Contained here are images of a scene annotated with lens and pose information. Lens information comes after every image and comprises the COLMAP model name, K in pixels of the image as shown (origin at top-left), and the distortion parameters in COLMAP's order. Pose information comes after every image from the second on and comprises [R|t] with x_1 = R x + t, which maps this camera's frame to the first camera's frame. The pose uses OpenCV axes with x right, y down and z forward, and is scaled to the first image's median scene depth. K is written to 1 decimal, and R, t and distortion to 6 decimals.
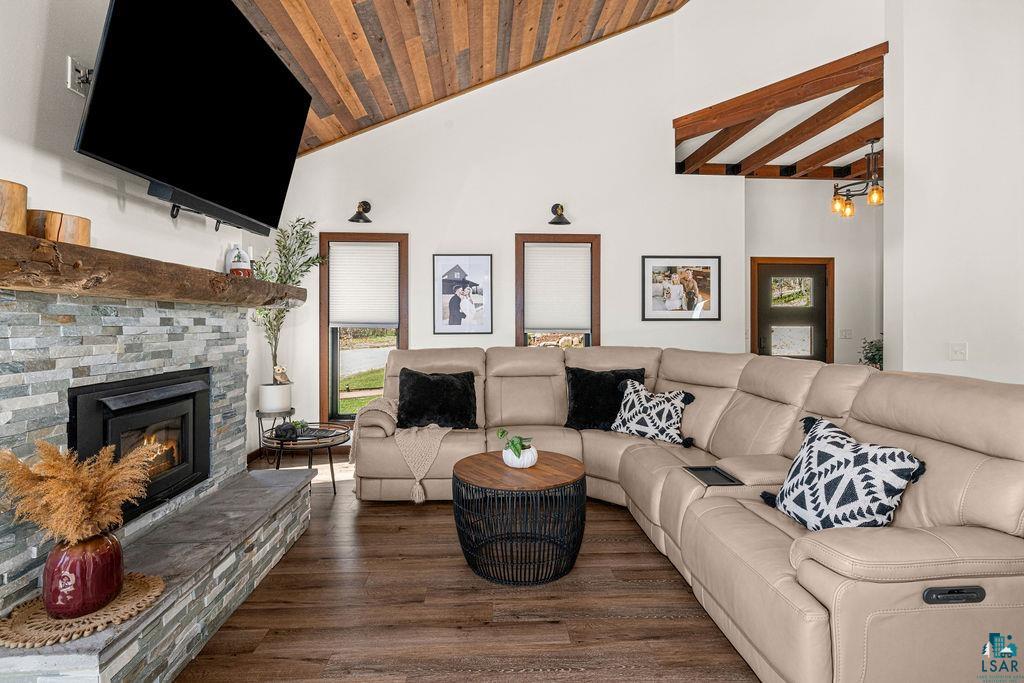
lens RADIAL K [[500.5, 0, 507.7], [0, 500.5, 325.3], [0, 0, 1]] dist [0.000771, 0.000421]
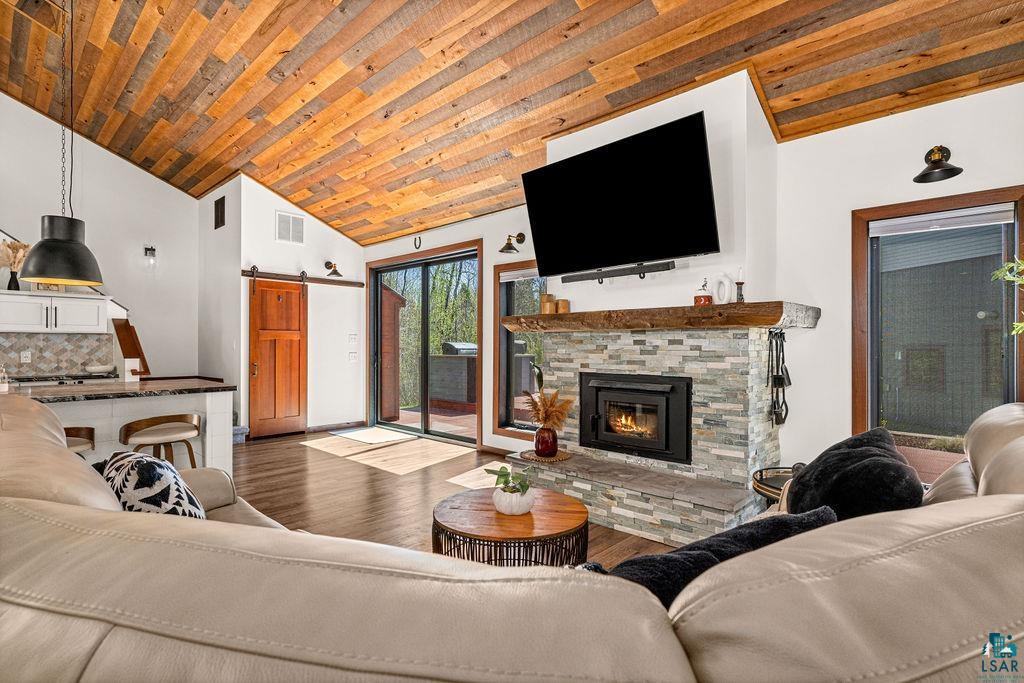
lens RADIAL K [[500.5, 0, 516.1], [0, 500.5, 339.2], [0, 0, 1]] dist [0.000771, 0.000421]
pose [[-0.716523, -0.001798, -0.697561, 0.595657], [0.002152, 0.999986, -0.004787, -0.008735], [0.697560, -0.004931, -0.716509, 1.572233]]
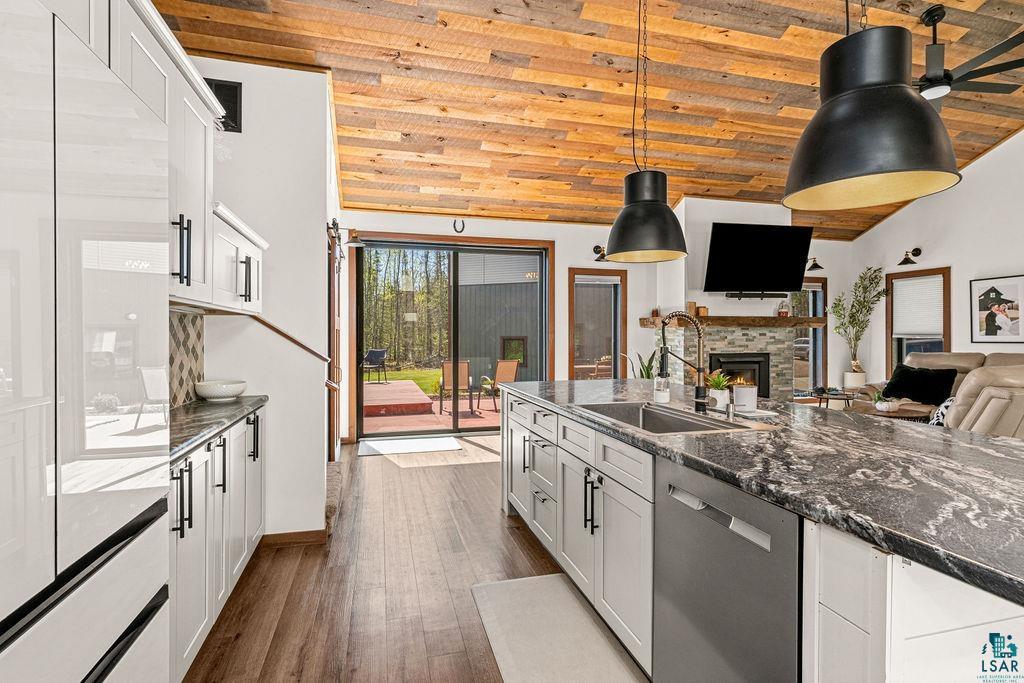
lens RADIAL K [[500.5, 0, 513.8], [0, 500.5, 337.8], [0, 0, 1]] dist [0.000771, 0.000421]
pose [[0.227743, 0.002120, -0.973719, 1.477820], [0.000234, 0.999997, 0.002232, 0.003394], [0.973721, -0.000737, 0.227742, -0.758864]]
